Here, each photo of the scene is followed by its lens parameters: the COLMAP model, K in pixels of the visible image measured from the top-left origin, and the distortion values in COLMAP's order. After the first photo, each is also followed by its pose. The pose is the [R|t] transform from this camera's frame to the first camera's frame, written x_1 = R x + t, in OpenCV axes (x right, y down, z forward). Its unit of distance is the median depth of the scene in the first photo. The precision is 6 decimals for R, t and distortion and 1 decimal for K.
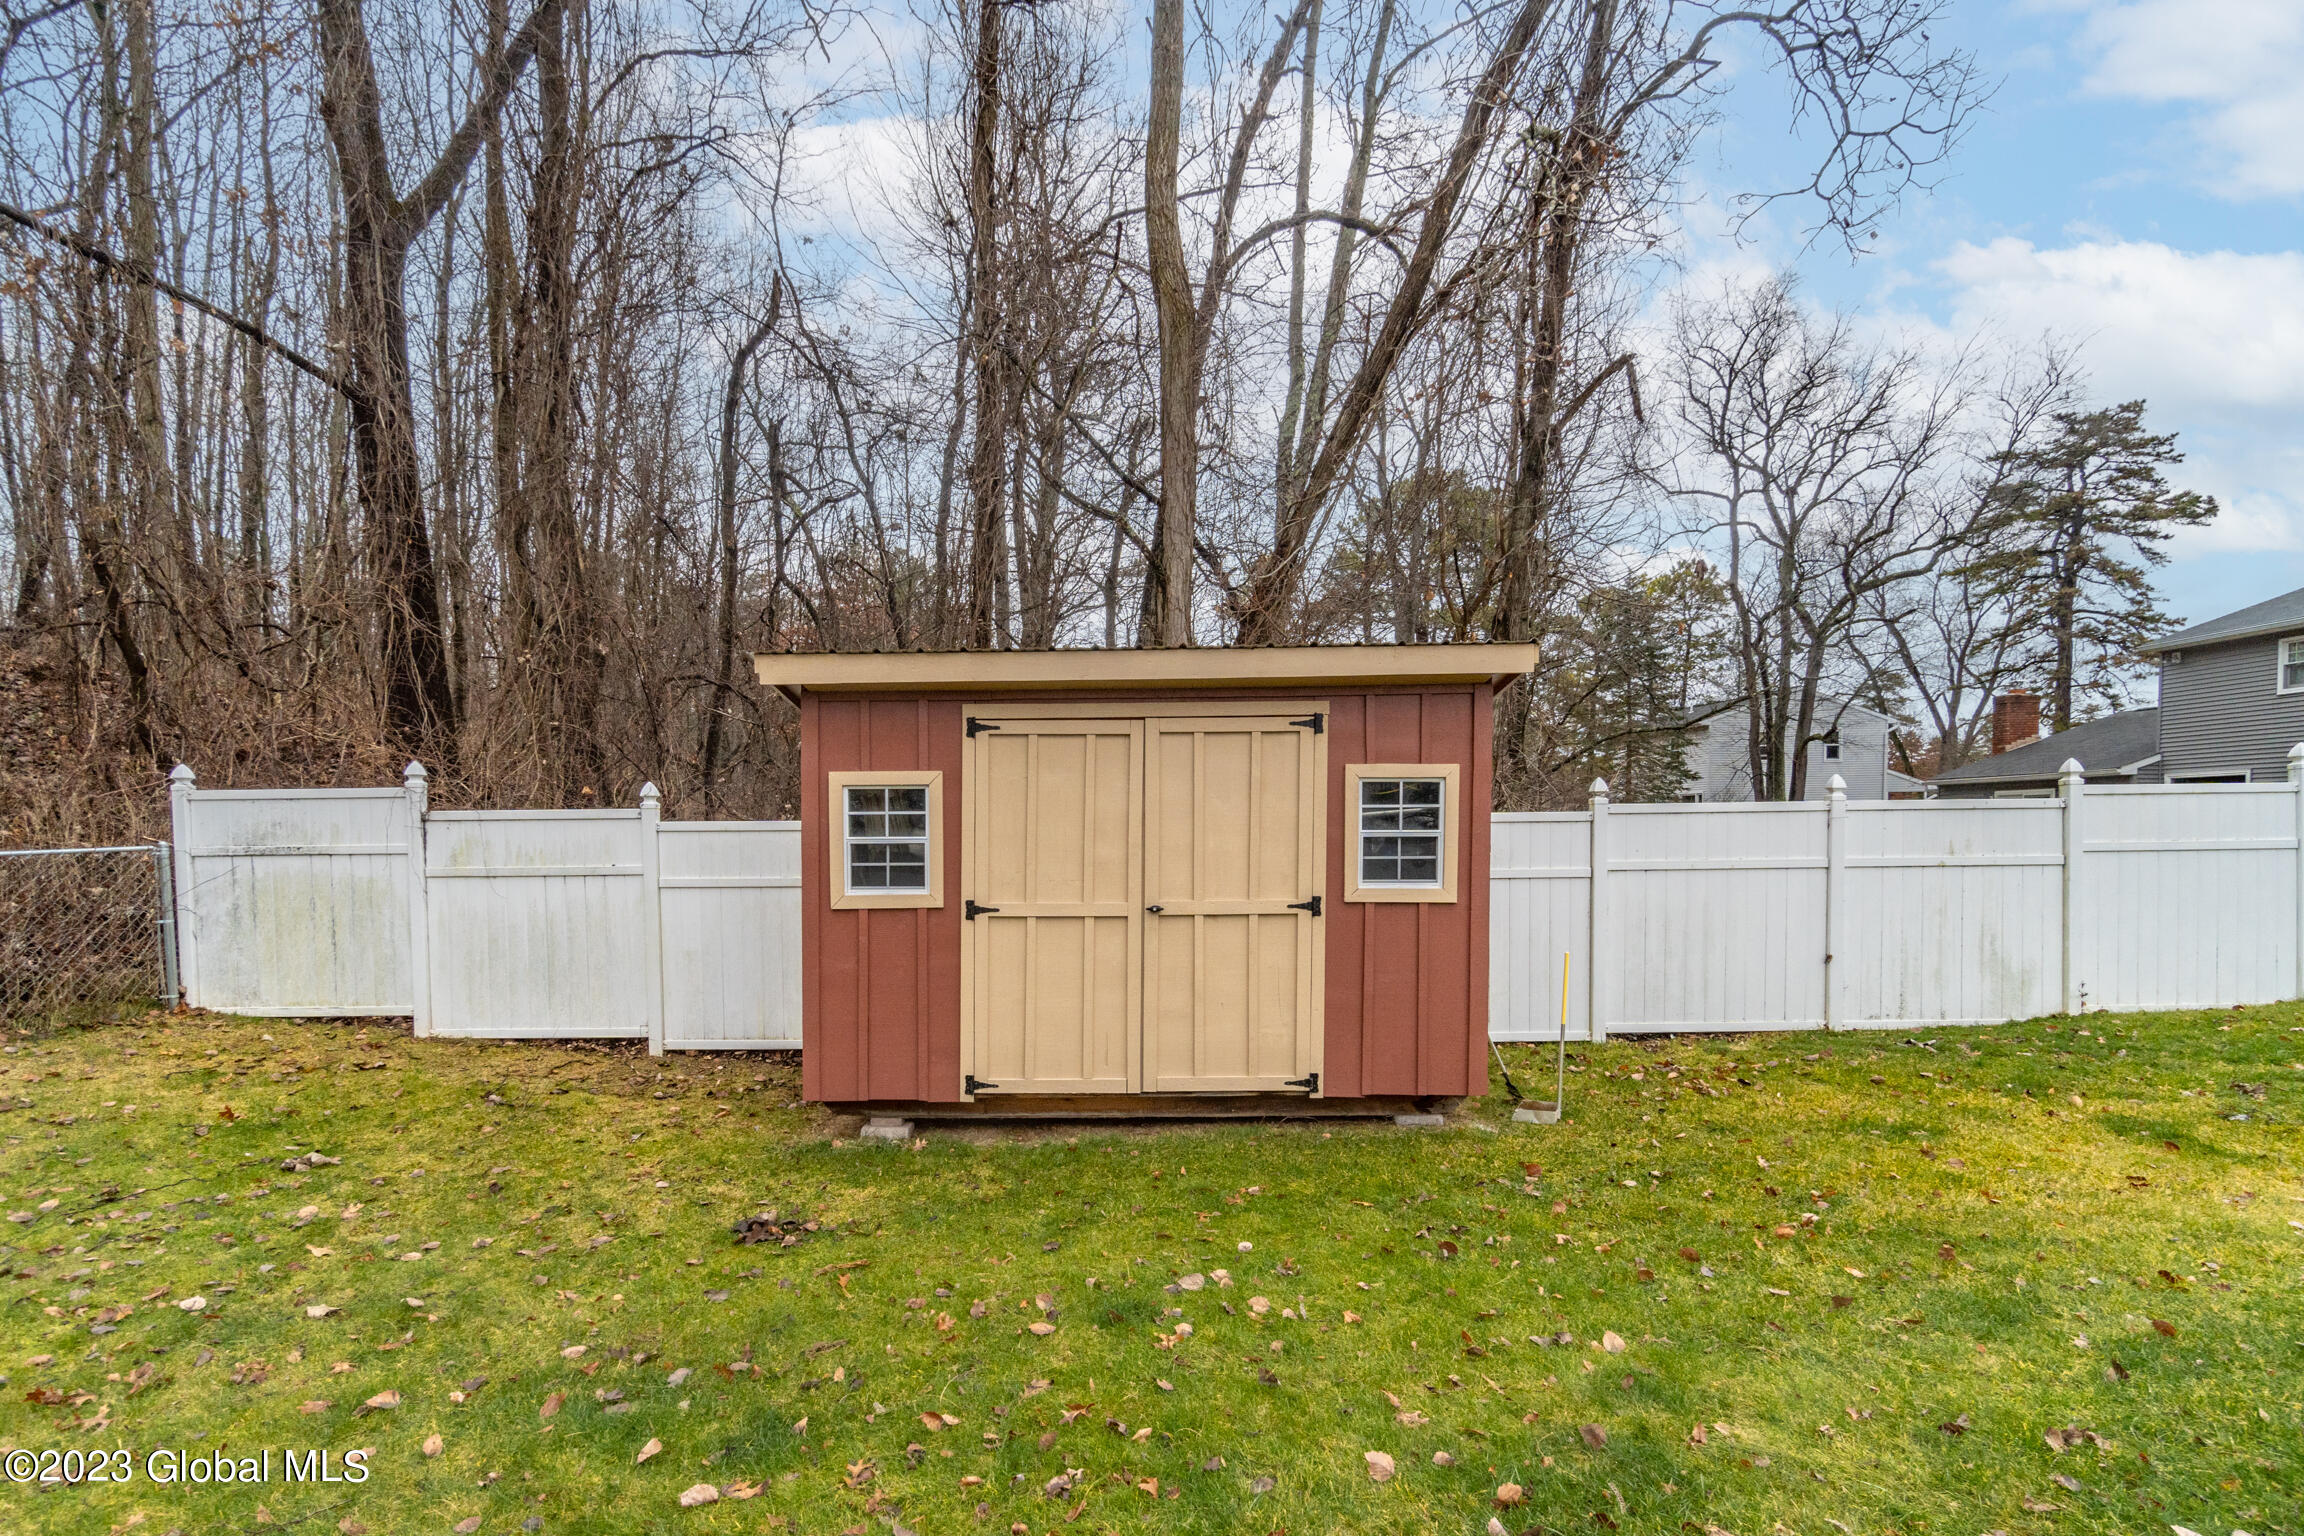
lens RADIAL K [[1121.5, 0, 1151.1], [0, 1121.5, 881.4], [0, 0, 1]] dist [-0.000632, -0.000089]
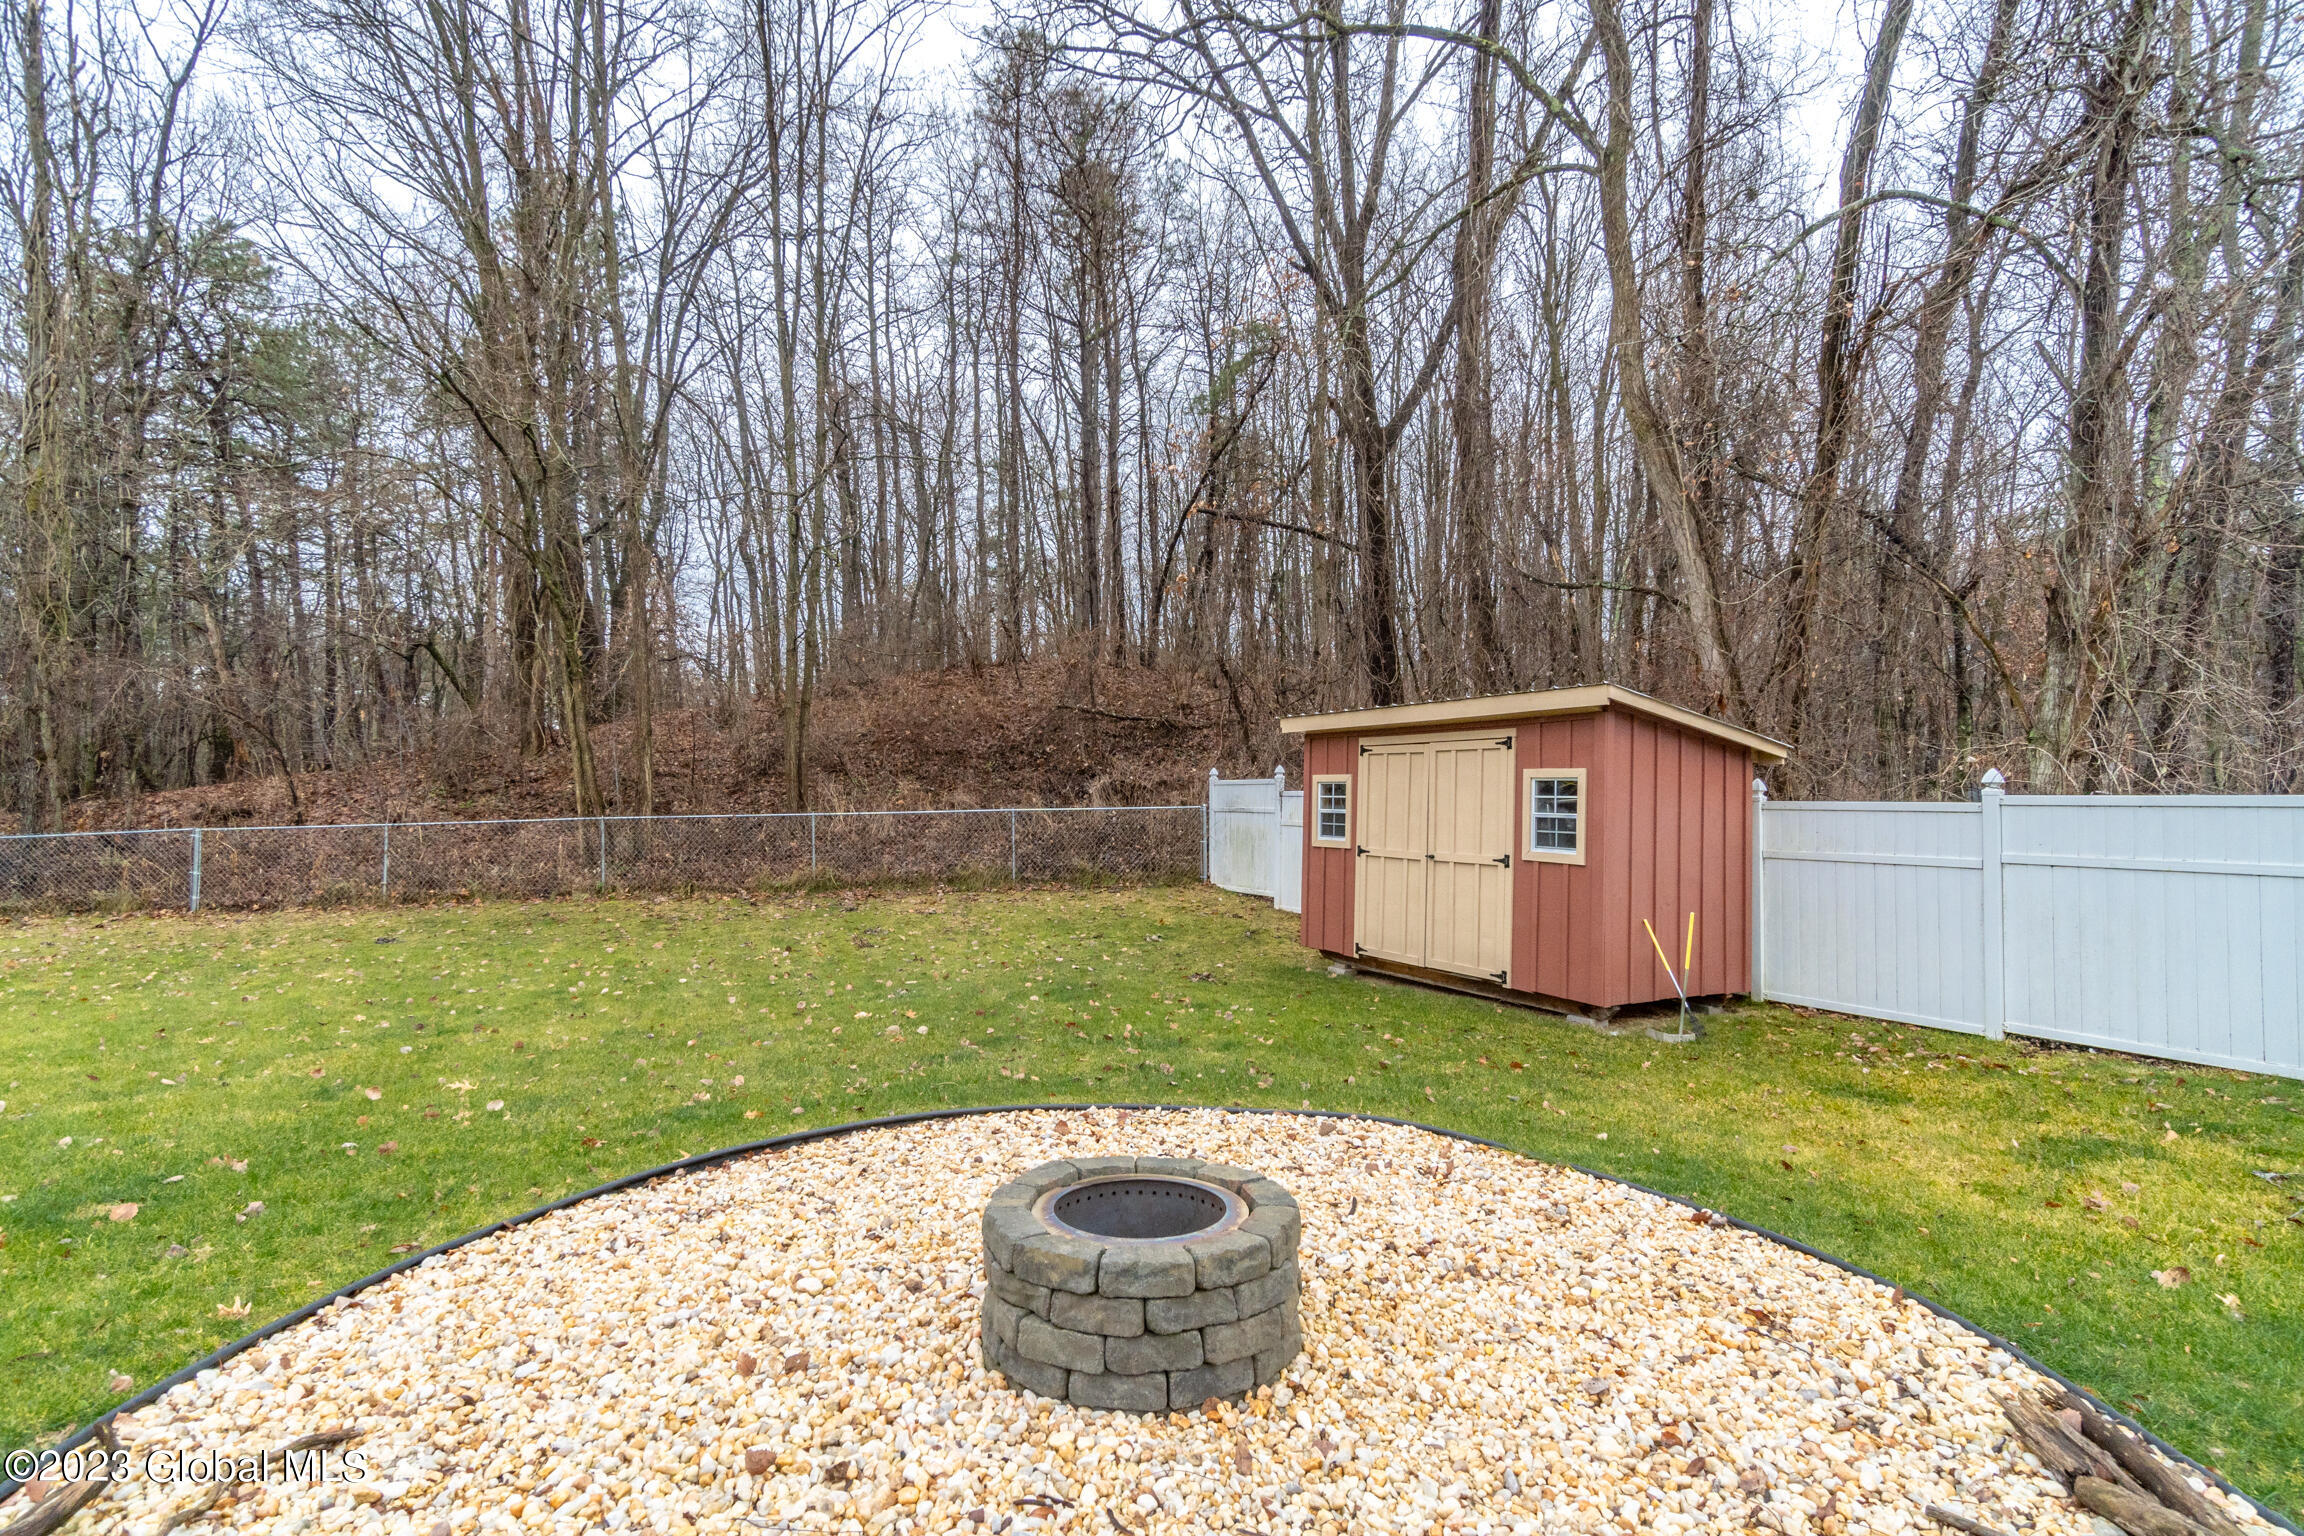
lens RADIAL K [[1064.0, 0, 1152.0], [0, 1064.0, 768.0], [0, 0, 1]] dist [0.000130, 0.000045]
pose [[0.504285, -0.009126, -0.863489, 1.150506], [-0.056486, 0.997454, -0.043530, -0.014198], [0.861688, 0.070727, 0.502485, -0.159881]]
